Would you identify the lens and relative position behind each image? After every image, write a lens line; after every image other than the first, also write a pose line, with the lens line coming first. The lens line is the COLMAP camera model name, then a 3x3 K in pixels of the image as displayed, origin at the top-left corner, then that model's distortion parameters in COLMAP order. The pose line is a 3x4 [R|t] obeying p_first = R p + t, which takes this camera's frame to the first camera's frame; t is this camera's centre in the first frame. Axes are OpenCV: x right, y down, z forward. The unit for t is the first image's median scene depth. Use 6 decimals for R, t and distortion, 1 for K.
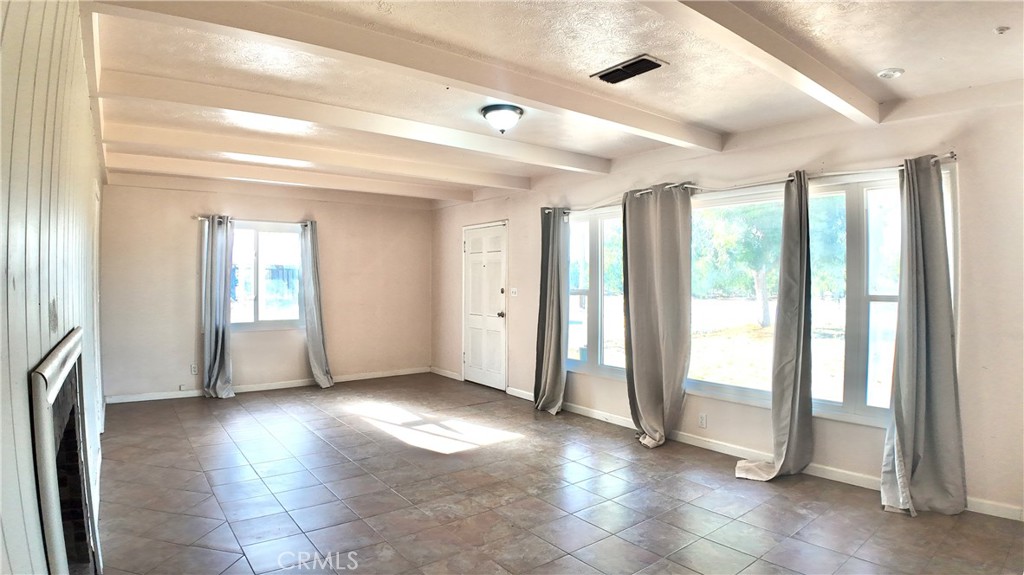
lens RADIAL K [[543.9, 0, 514.8], [0, 543.9, 286.3], [0, 0, 1]] dist [-0.034999, -0.096441]
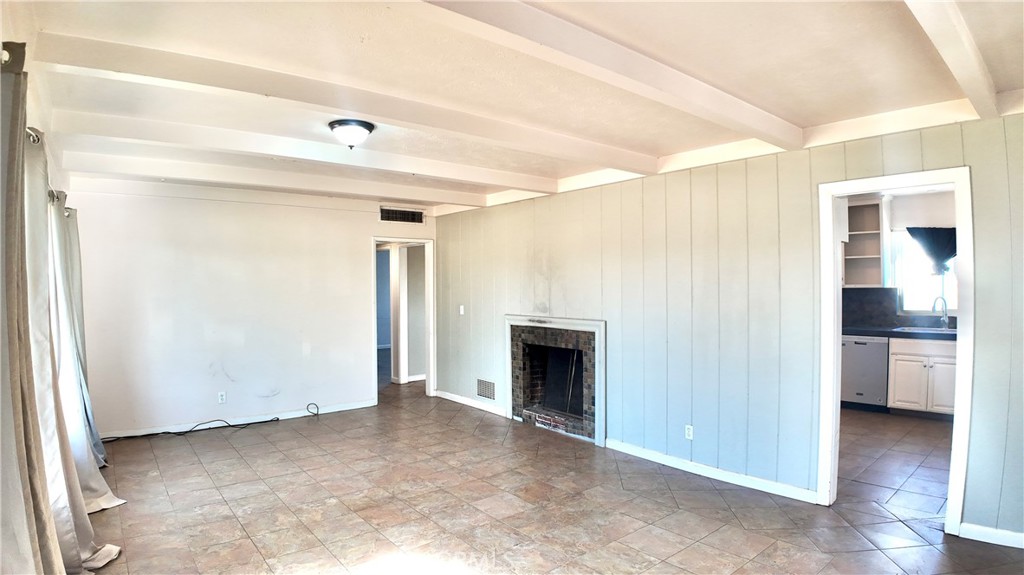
lens RADIAL K [[543.9, 0, 514.8], [0, 543.9, 286.3], [0, 0, 1]] dist [-0.034999, -0.096441]
pose [[-0.999583, 0.002889, -0.028738, -0.286613], [0.002527, 0.999917, 0.012600, -0.052725], [0.028773, 0.012522, -0.999508, 1.989408]]
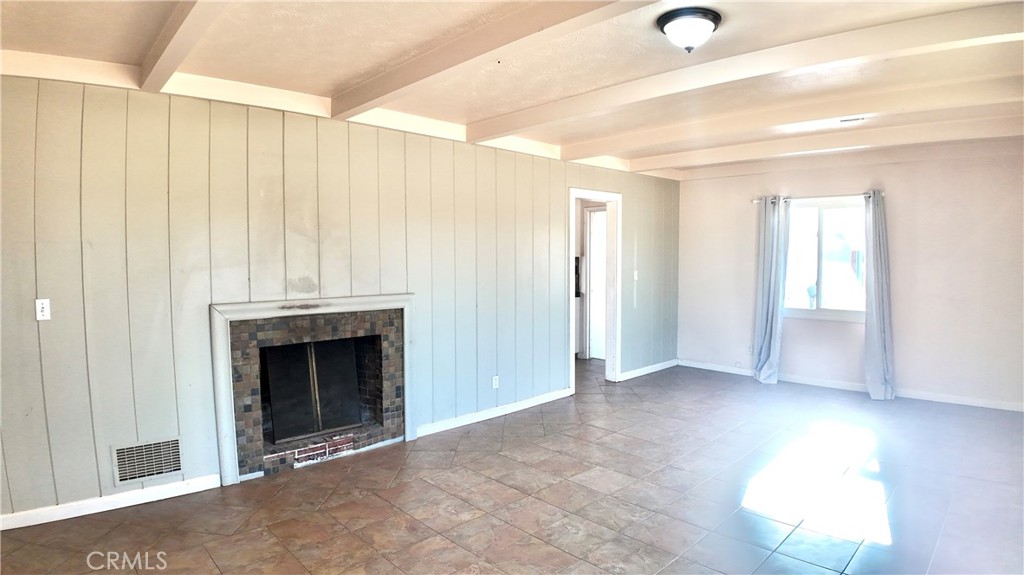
lens RADIAL K [[543.9, 0, 514.8], [0, 543.9, 286.3], [0, 0, 1]] dist [-0.034999, -0.096441]
pose [[0.113208, 0.052283, -0.992195, 0.631532], [-0.009402, 0.998626, 0.051549, -0.025896], [0.993527, 0.003493, 0.113544, 0.720852]]
